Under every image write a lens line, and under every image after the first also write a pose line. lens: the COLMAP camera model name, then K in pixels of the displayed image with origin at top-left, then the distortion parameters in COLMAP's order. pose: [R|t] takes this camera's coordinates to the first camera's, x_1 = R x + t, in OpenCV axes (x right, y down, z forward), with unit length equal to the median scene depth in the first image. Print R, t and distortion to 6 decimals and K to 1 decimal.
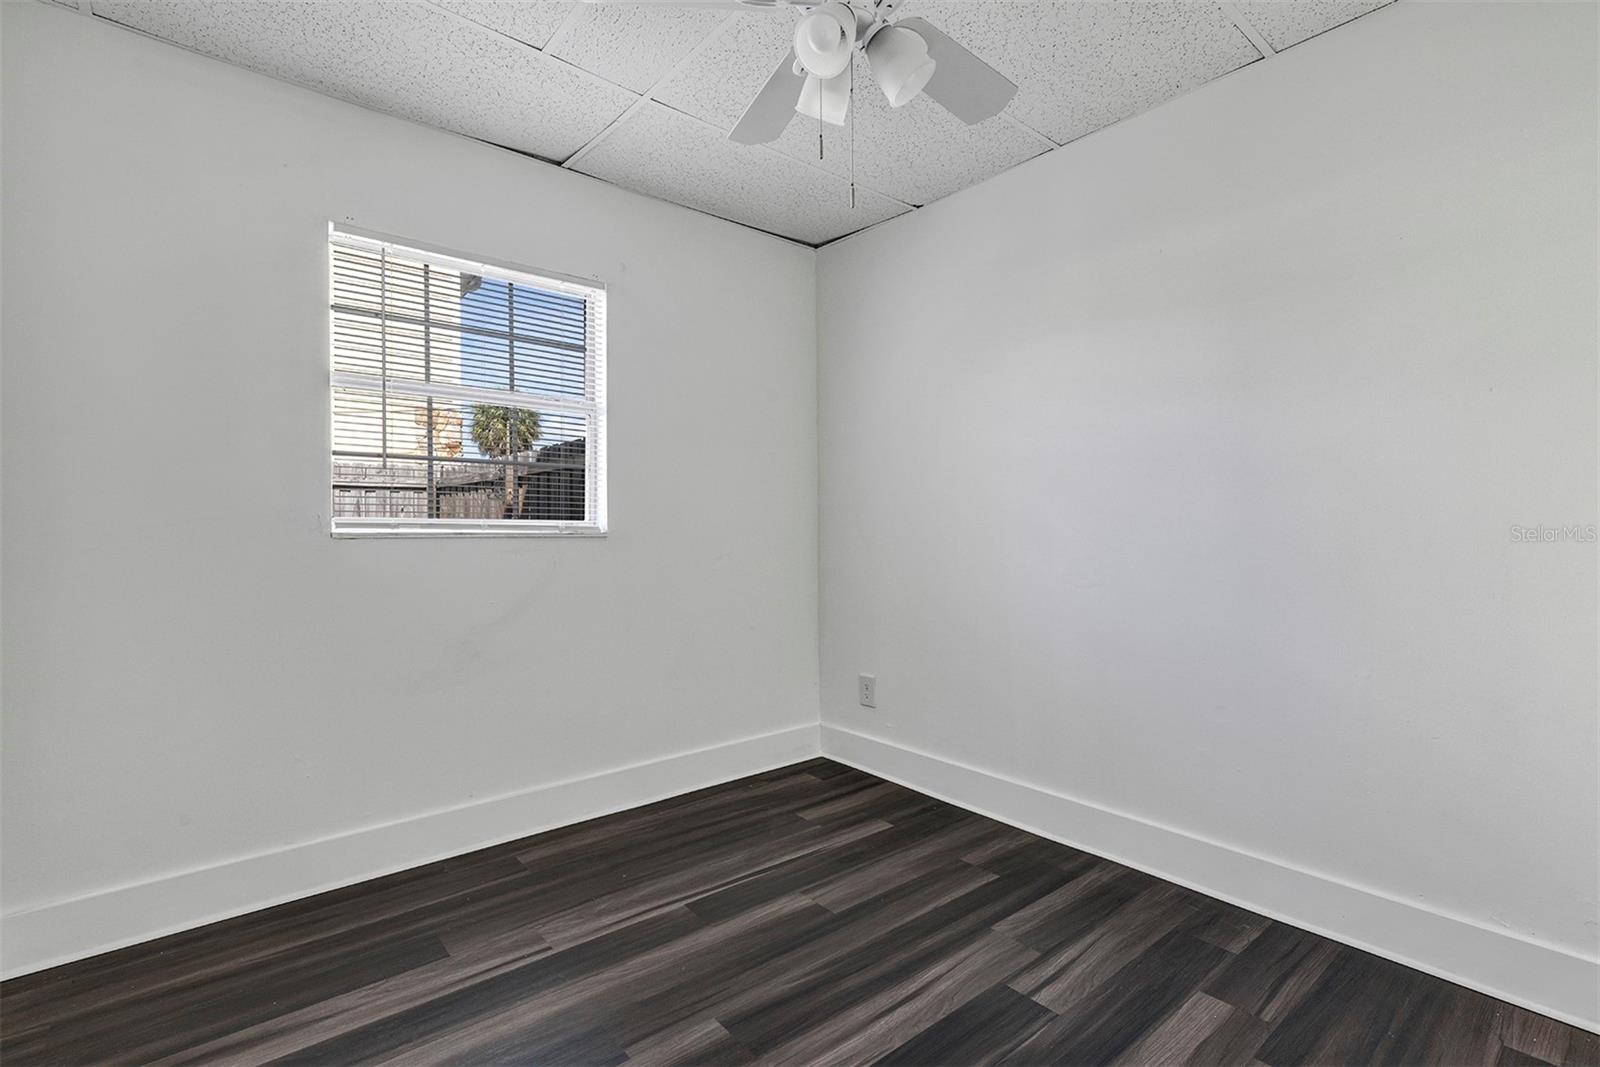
lens RADIAL K [[719.4, 0, 797.8], [0, 719.4, 528.4], [0, 0, 1]] dist [0.000951, 0.000902]
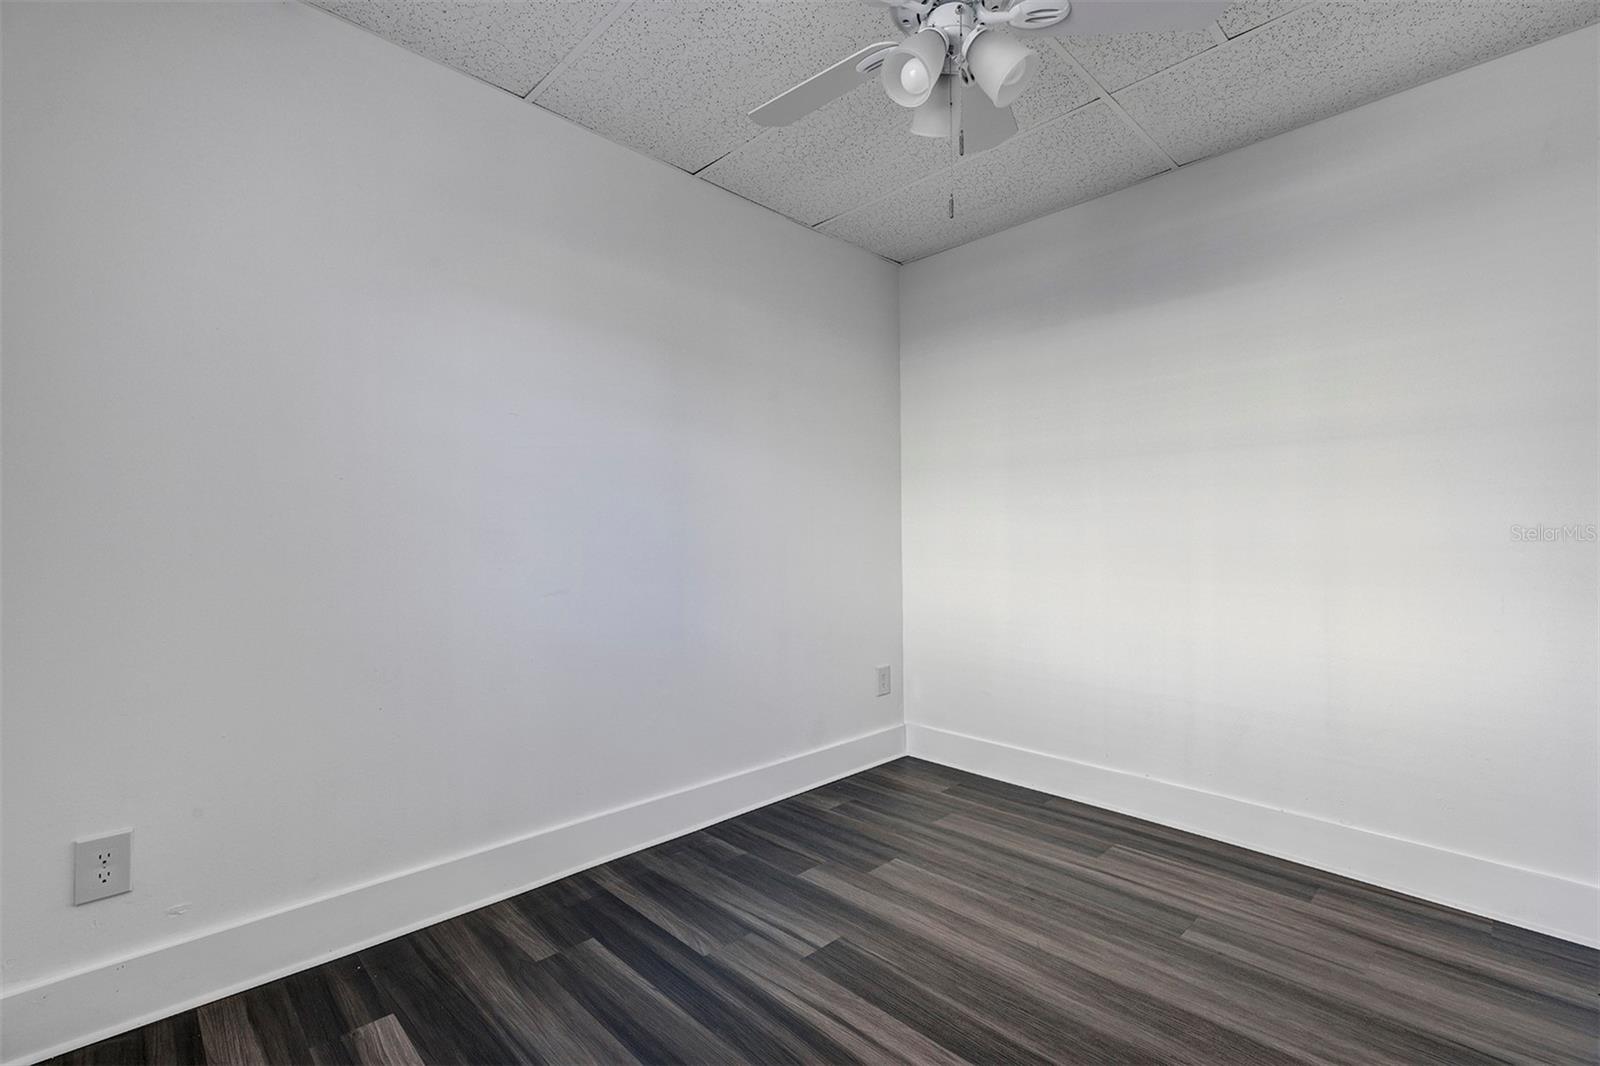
lens RADIAL K [[719.4, 0, 793.8], [0, 719.4, 537.2], [0, 0, 1]] dist [0.000951, 0.000902]
pose [[-0.069422, 0.001231, 0.997587, -0.616392], [-0.003110, 0.999994, -0.001450, 0.014896], [-0.997583, -0.003204, -0.069418, 0.879737]]
